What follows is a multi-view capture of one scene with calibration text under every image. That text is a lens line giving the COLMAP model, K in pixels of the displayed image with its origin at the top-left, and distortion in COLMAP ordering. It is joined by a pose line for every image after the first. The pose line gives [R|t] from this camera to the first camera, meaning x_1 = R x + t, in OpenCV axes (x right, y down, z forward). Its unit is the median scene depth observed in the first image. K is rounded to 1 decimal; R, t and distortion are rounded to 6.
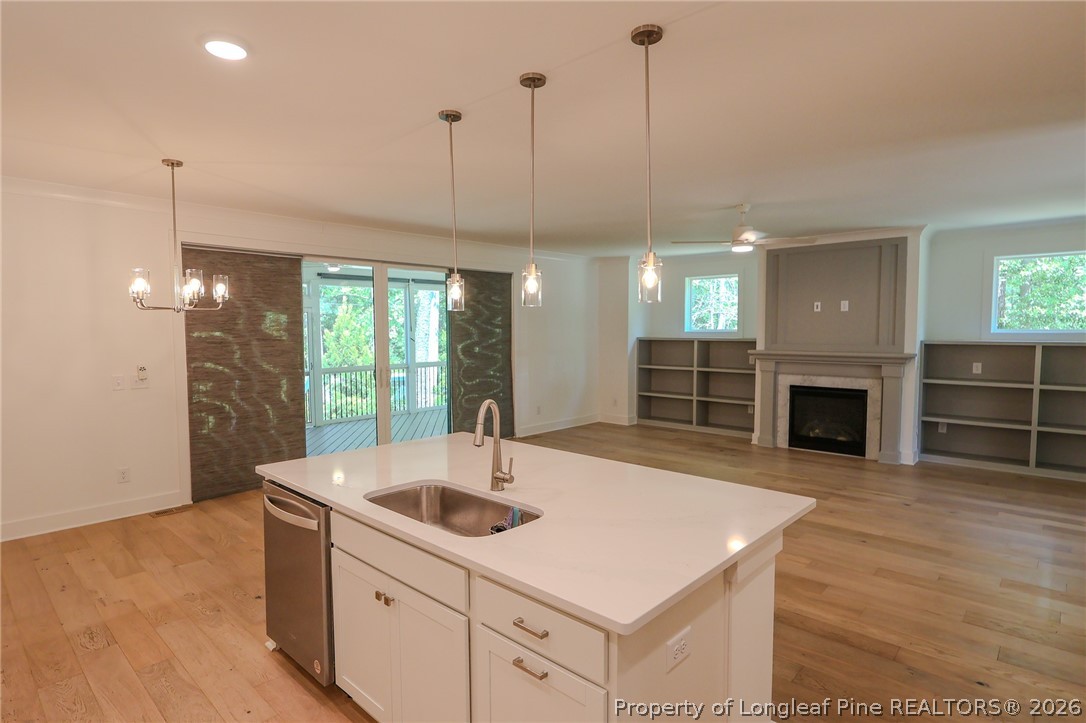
lens RADIAL K [[568.9, 0, 543.3], [0, 568.9, 361.9], [0, 0, 1]] dist [-0.003526, -0.000260]
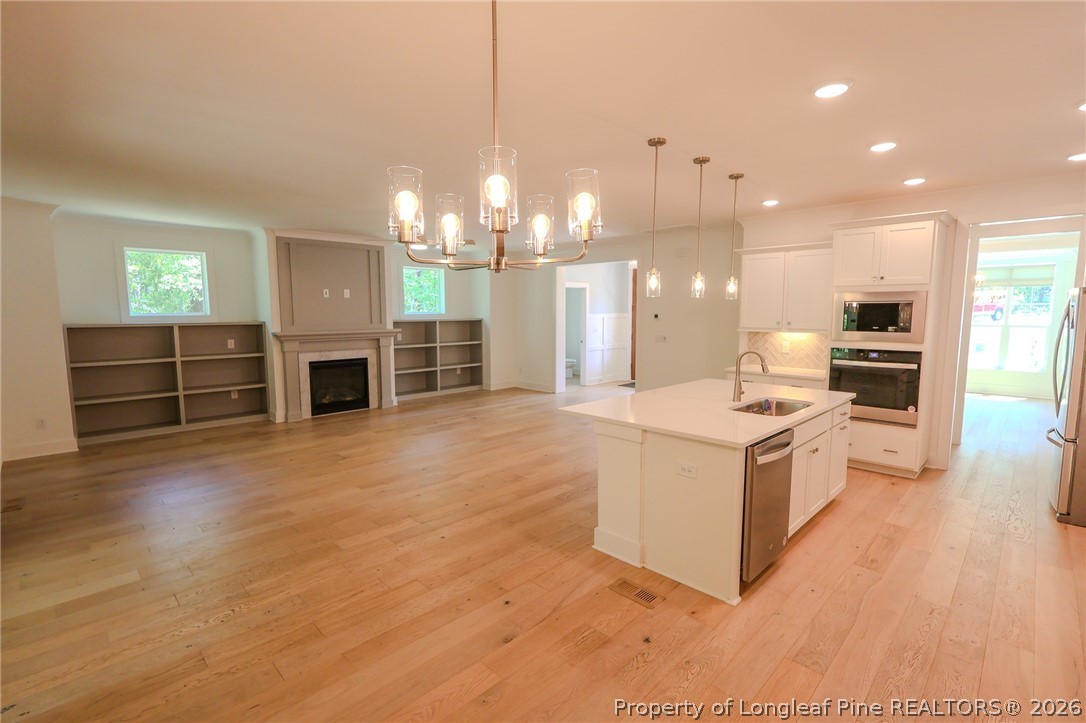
lens RADIAL K [[498.4, 0, 543.0], [0, 498.4, 361.1], [0, 0, 1]] dist [-0.005237, -0.000387]
pose [[0.040067, -0.097317, 0.994447, -0.530113], [0.058093, 0.993789, 0.094913, -0.027302], [-0.997507, 0.053967, 0.045471, 0.492268]]
